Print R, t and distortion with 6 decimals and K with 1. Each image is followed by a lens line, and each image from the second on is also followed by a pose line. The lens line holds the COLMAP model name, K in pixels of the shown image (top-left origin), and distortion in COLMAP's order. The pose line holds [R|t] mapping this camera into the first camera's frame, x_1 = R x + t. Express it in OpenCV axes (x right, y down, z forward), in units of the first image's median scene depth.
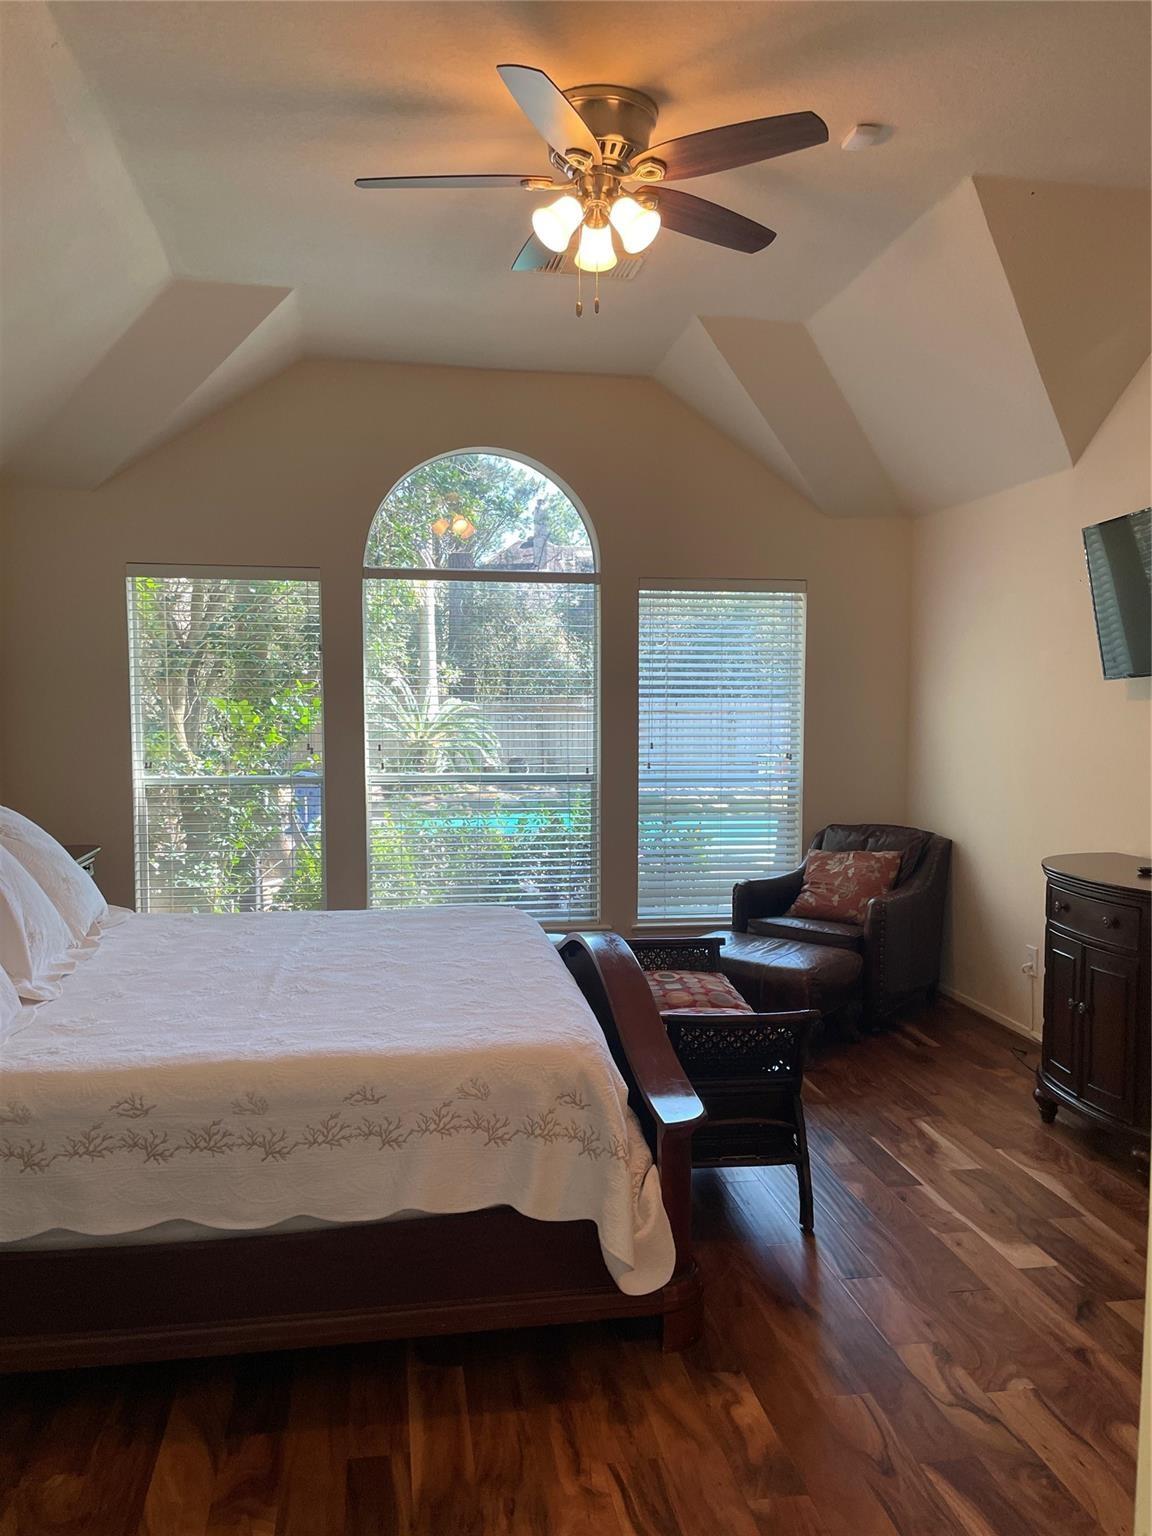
lens RADIAL K [[1169.0, 0, 582.9], [0, 1169.0, 773.8], [0, 0, 1]] dist [0.054240, -0.055507]
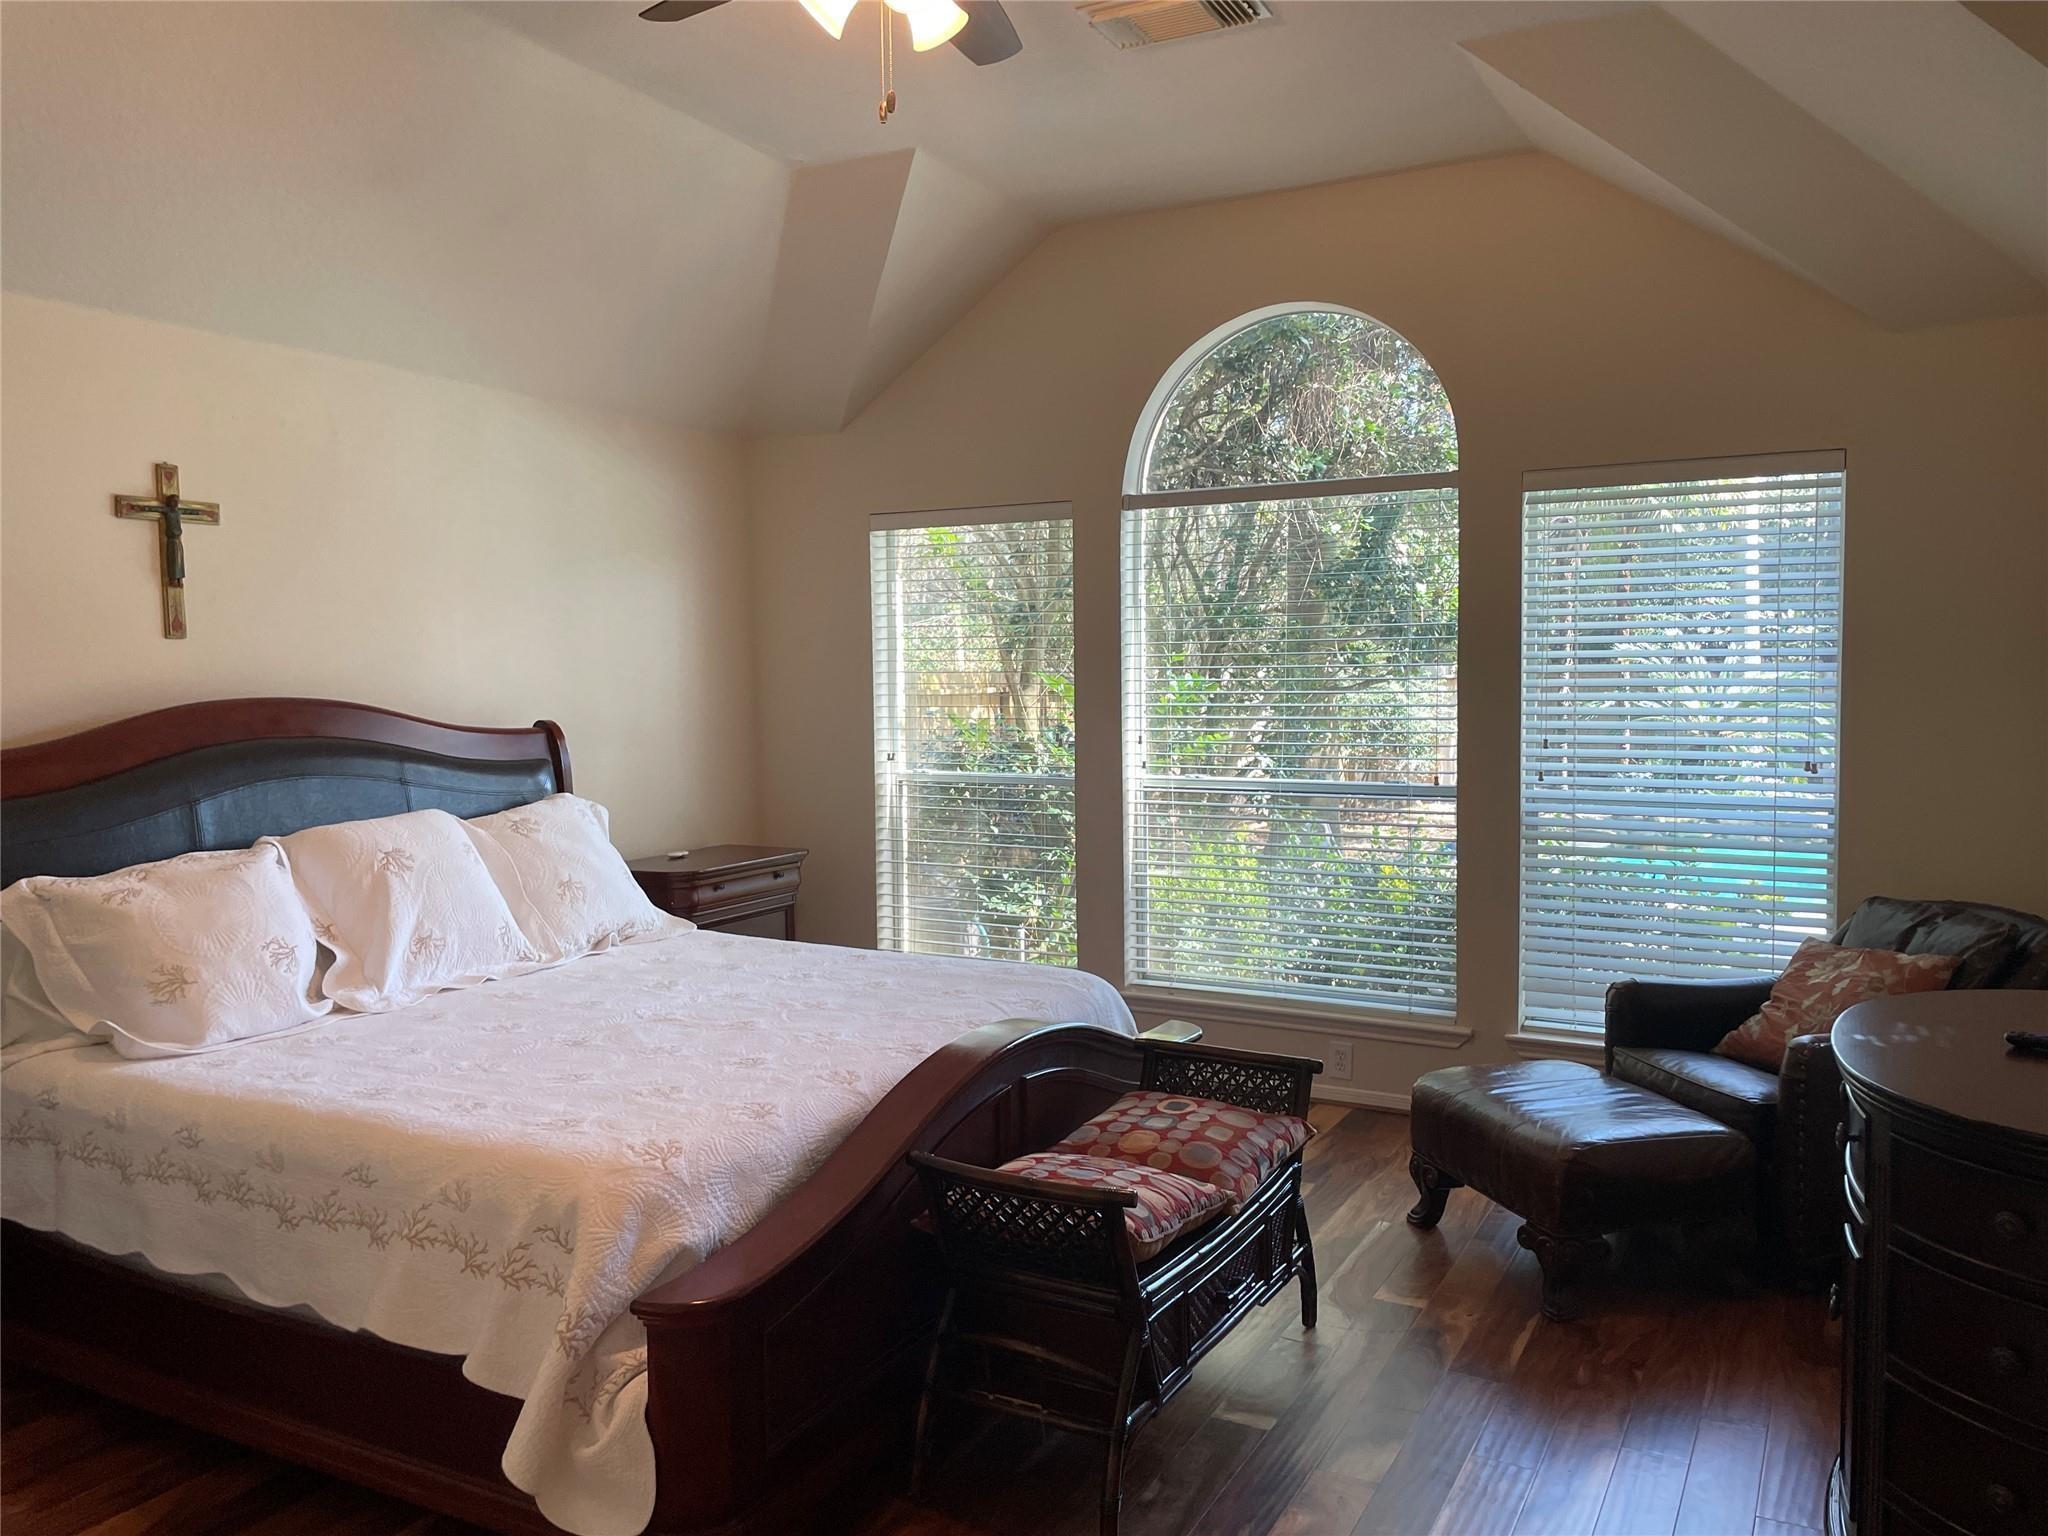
lens RADIAL K [[1558.6, 0, 1029.6], [0, 1558.6, 762.1], [0, 0, 1]] dist [0.054240, -0.055507]
pose [[0.782873, 0.025132, -0.621673, 0.549796], [-0.027658, 0.999602, 0.005580, -0.017851], [0.621566, 0.012826, 0.783257, 0.287832]]
